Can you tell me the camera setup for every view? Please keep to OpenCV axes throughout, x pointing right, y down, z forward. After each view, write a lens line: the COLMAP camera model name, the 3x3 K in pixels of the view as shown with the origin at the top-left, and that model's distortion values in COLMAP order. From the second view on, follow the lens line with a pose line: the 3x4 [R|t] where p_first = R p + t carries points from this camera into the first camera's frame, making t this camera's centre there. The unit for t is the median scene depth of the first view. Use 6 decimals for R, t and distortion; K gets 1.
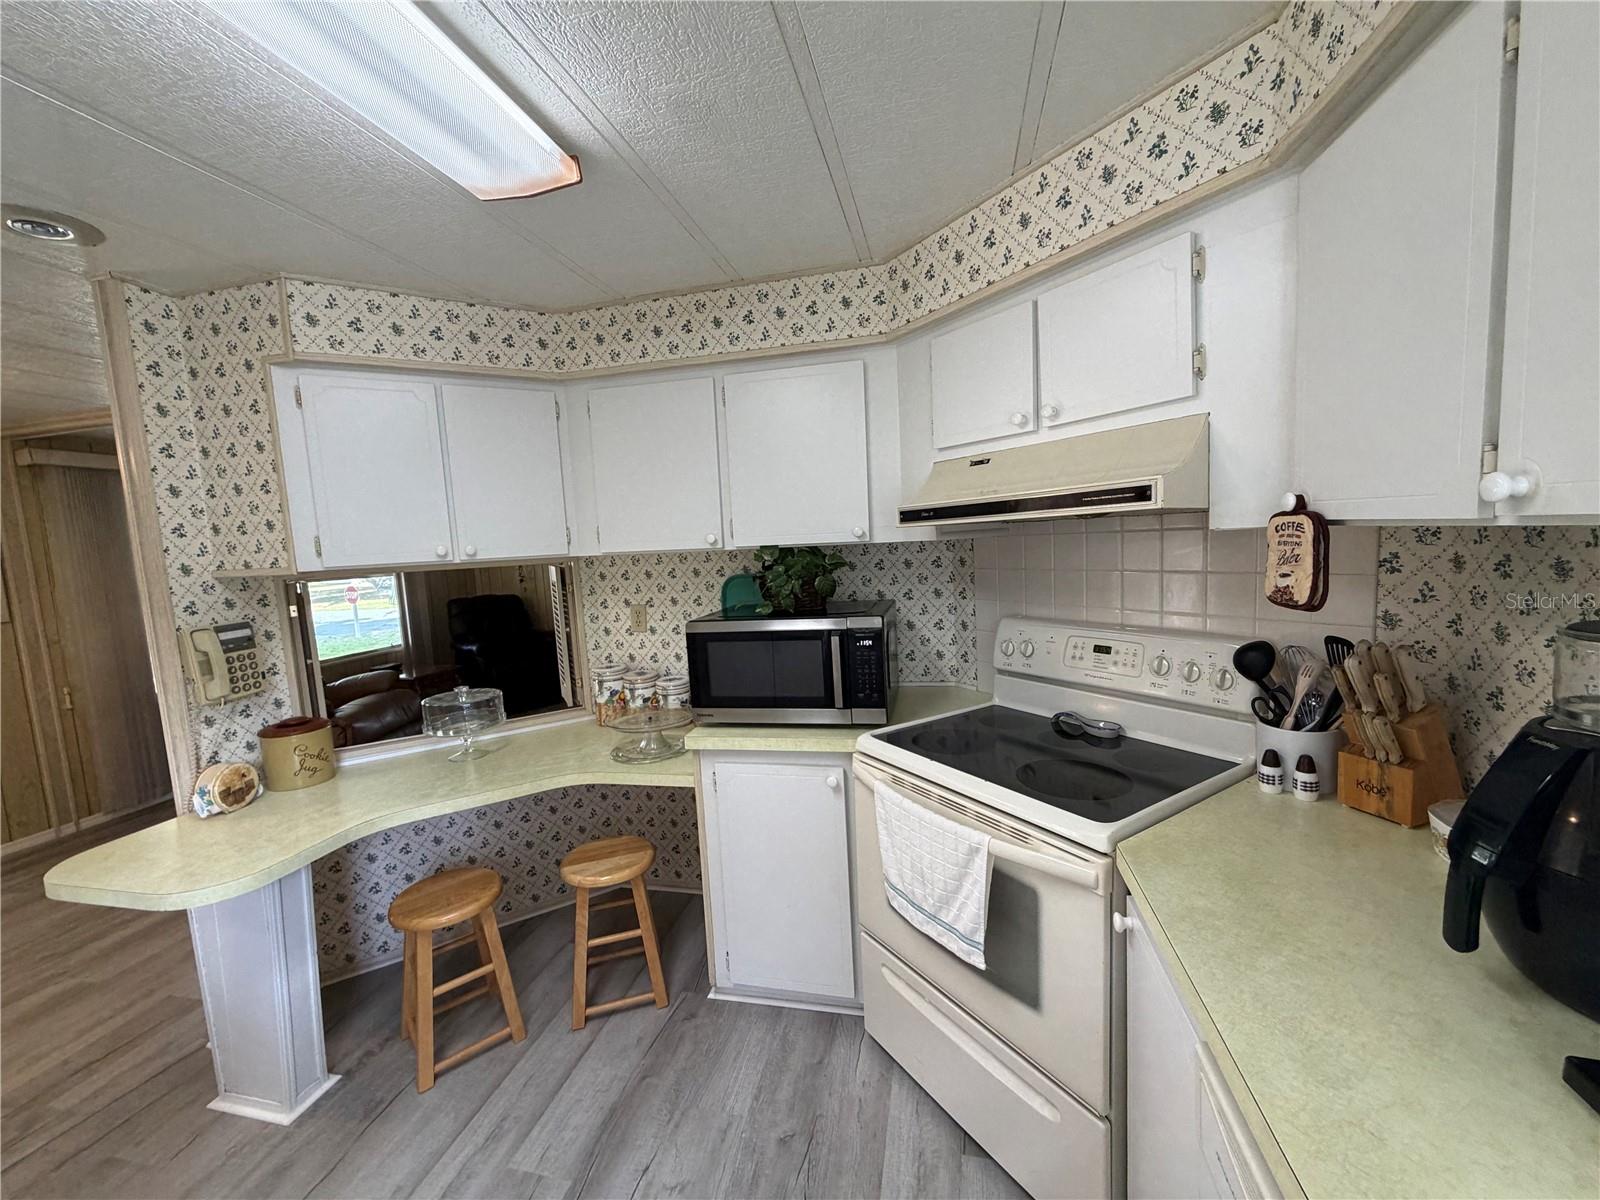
lens RADIAL K [[639.5, 0, 798.5], [0, 639.5, 603.4], [0, 0, 1]] dist [0.000889, 0.000732]
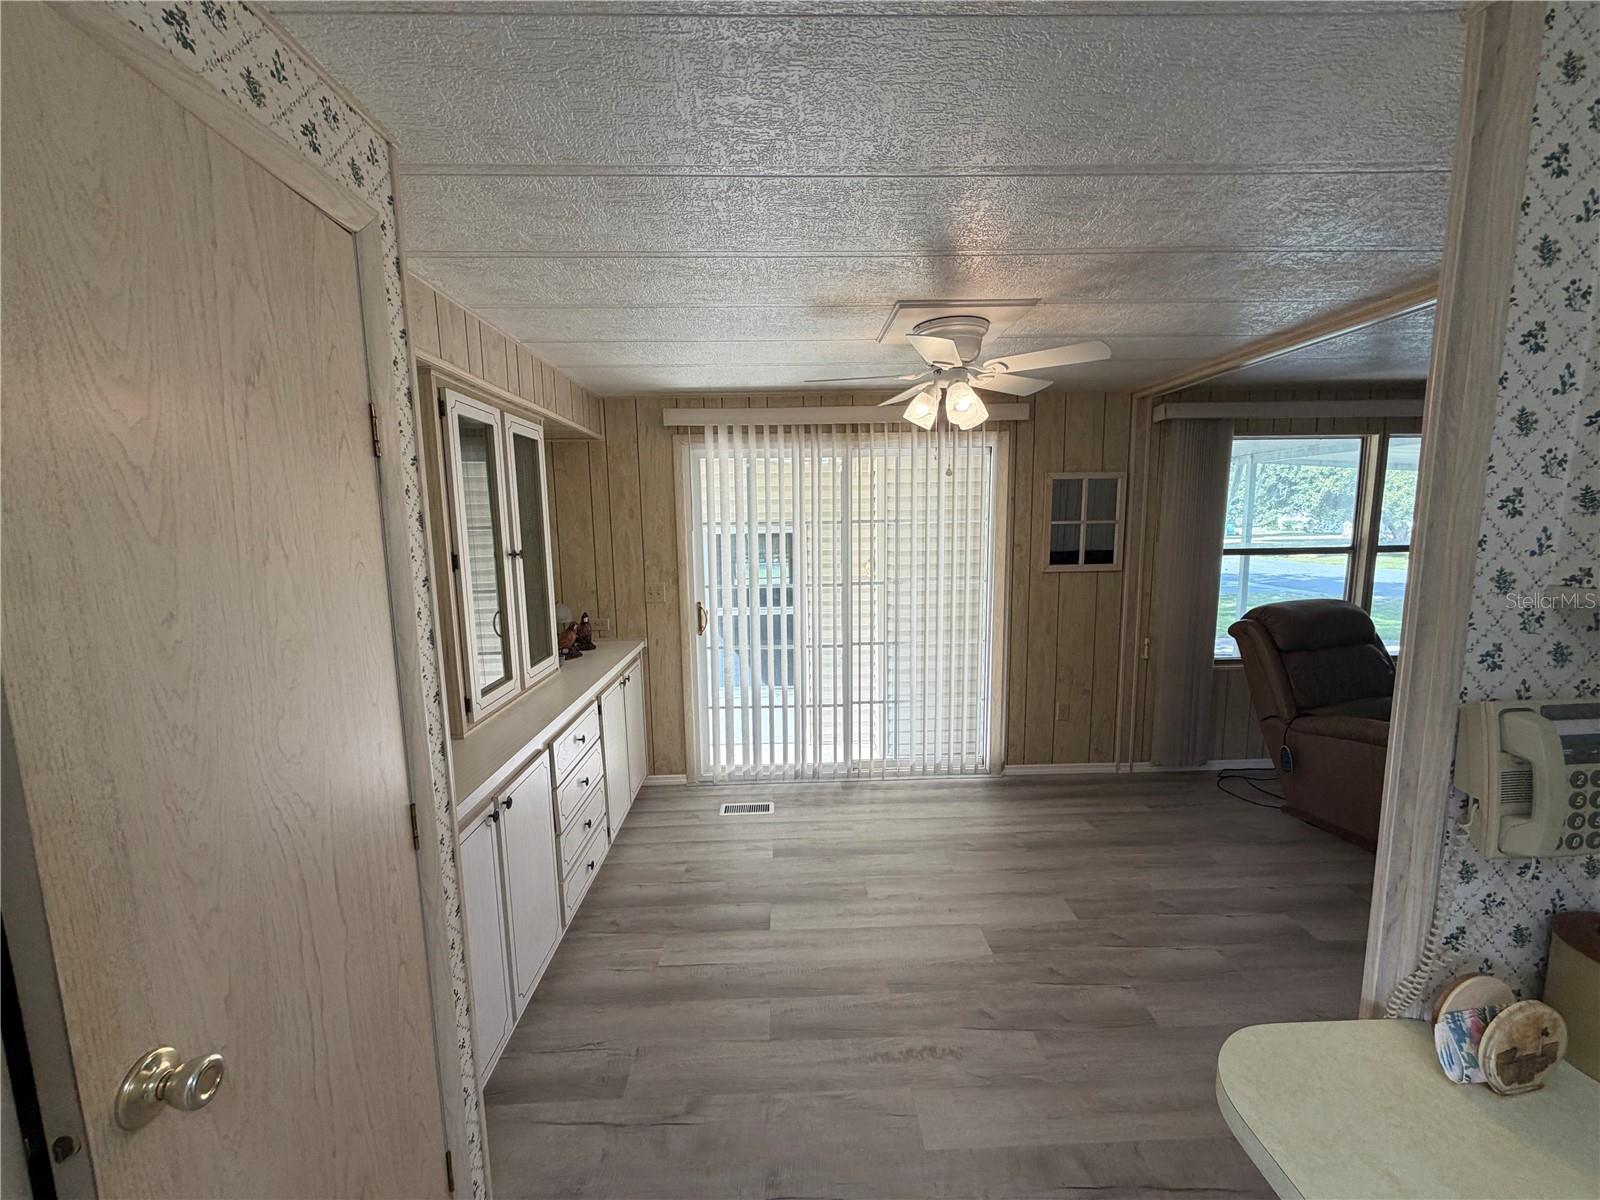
lens RADIAL K [[639.5, 0, 798.5], [0, 639.5, 603.4], [0, 0, 1]] dist [0.000889, 0.000732]
pose [[0.263018, 0.177285, -0.948363, -0.594092], [-0.098083, 0.982793, 0.156519, -0.057104], [0.959792, 0.051851, 0.275881, 0.316201]]
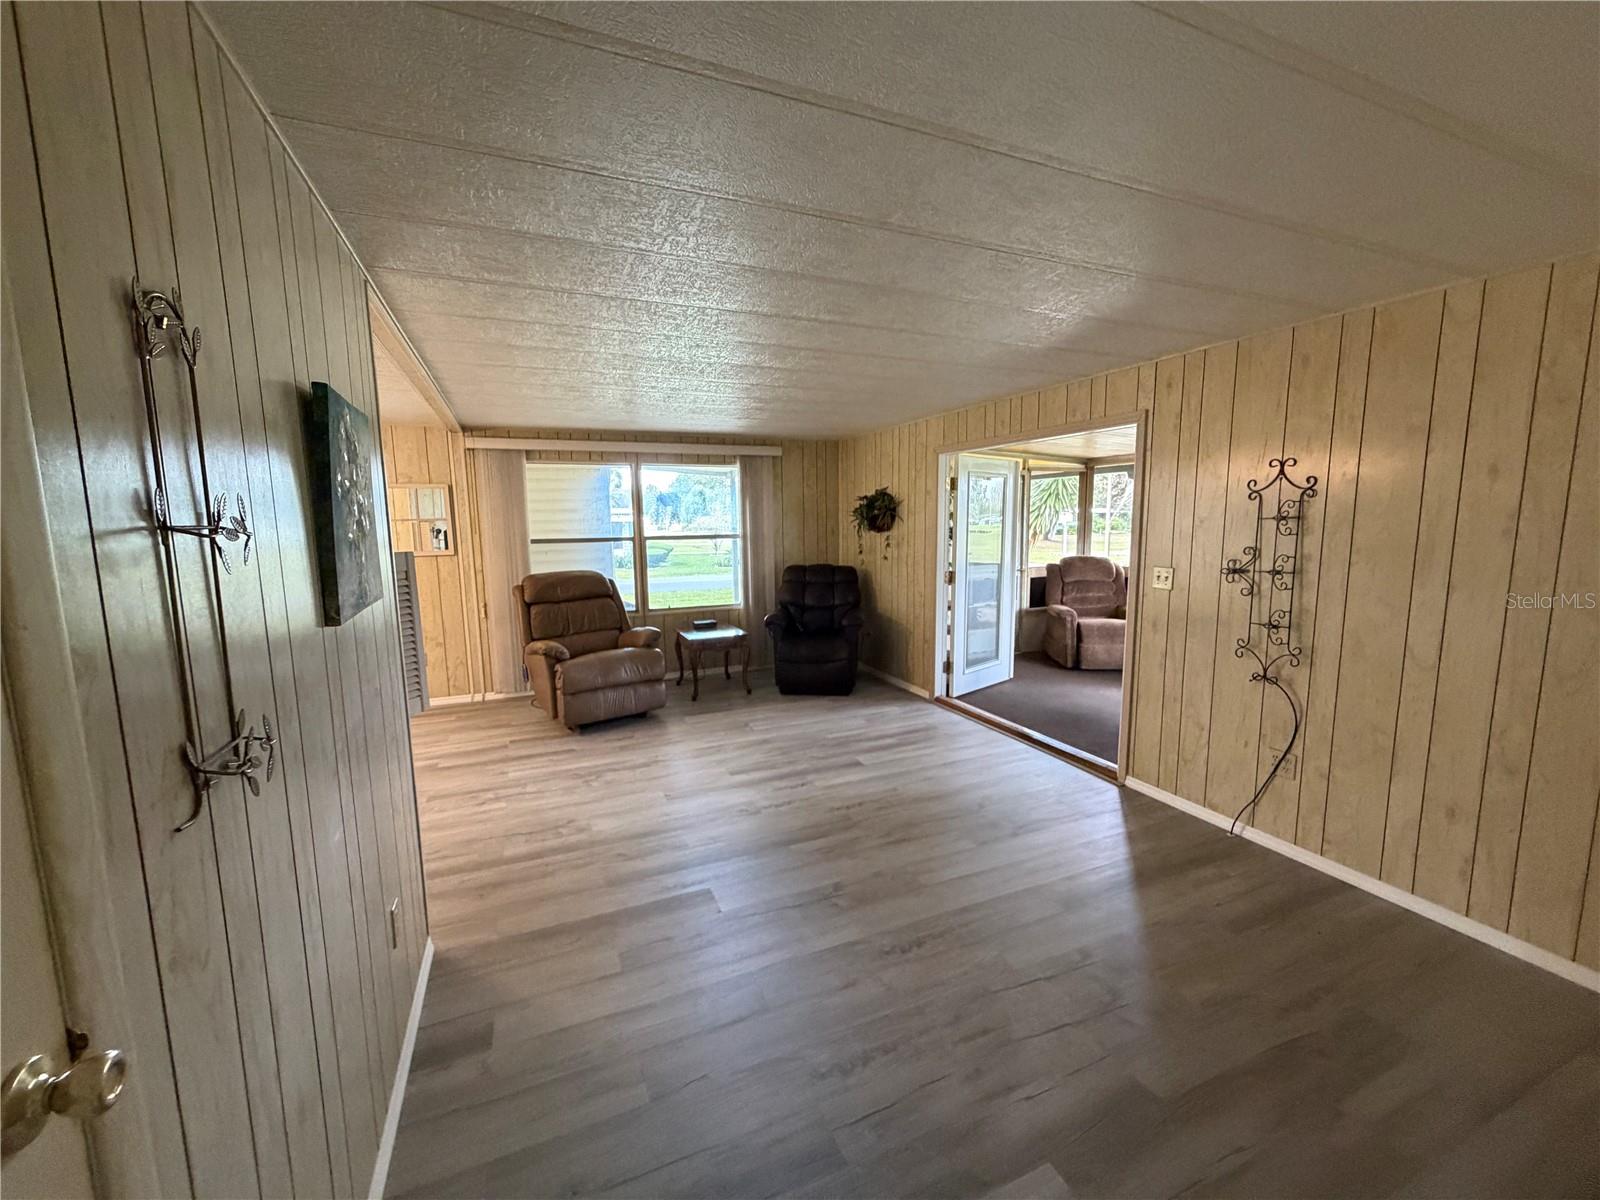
lens RADIAL K [[639.5, 0, 798.5], [0, 639.5, 603.4], [0, 0, 1]] dist [0.000889, 0.000732]
pose [[0.591961, 0.152692, -0.791371, 0.810139], [-0.102316, 0.988183, 0.114131, -0.199006], [0.799446, 0.013409, 0.600588, 1.298708]]
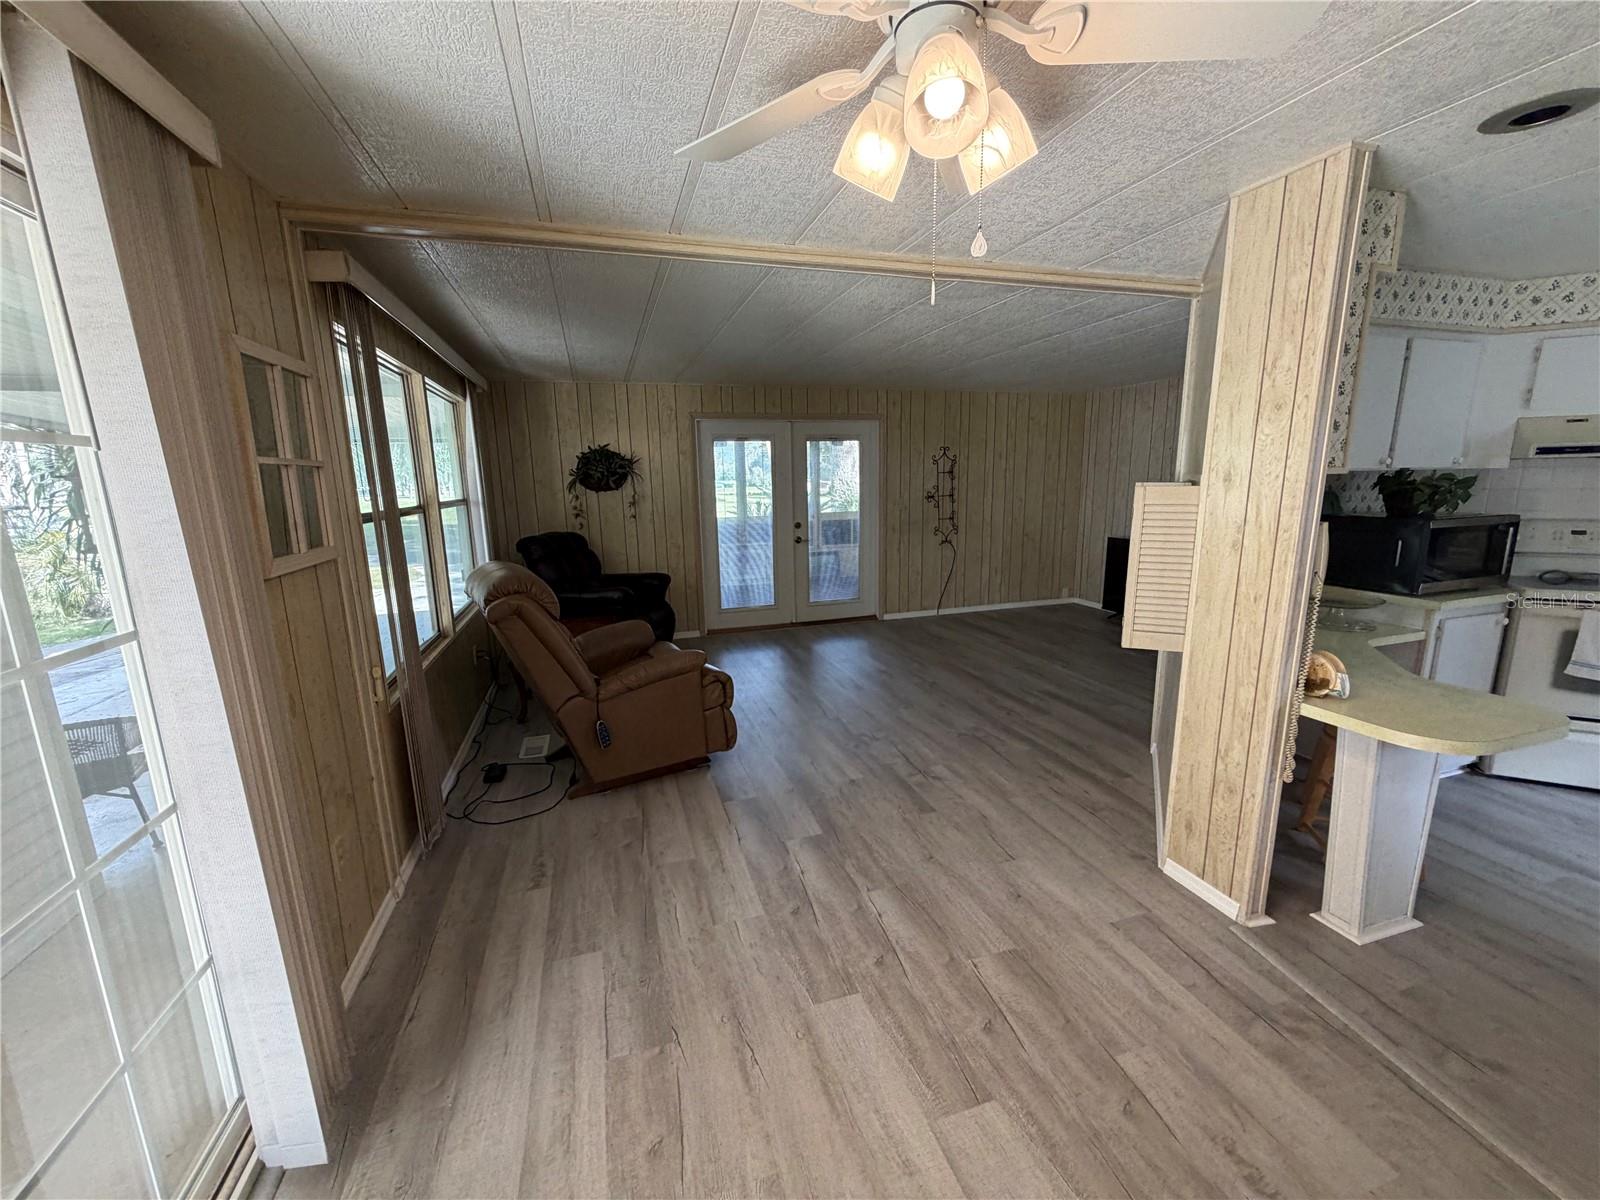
lens RADIAL K [[639.5, 0, 798.5], [0, 639.5, 603.4], [0, 0, 1]] dist [0.000889, 0.000732]
pose [[0.857894, -0.062234, 0.510044, -2.060705], [0.027017, 0.996728, 0.076174, 0.068477], [-0.513116, -0.051569, 0.856769, 0.510852]]
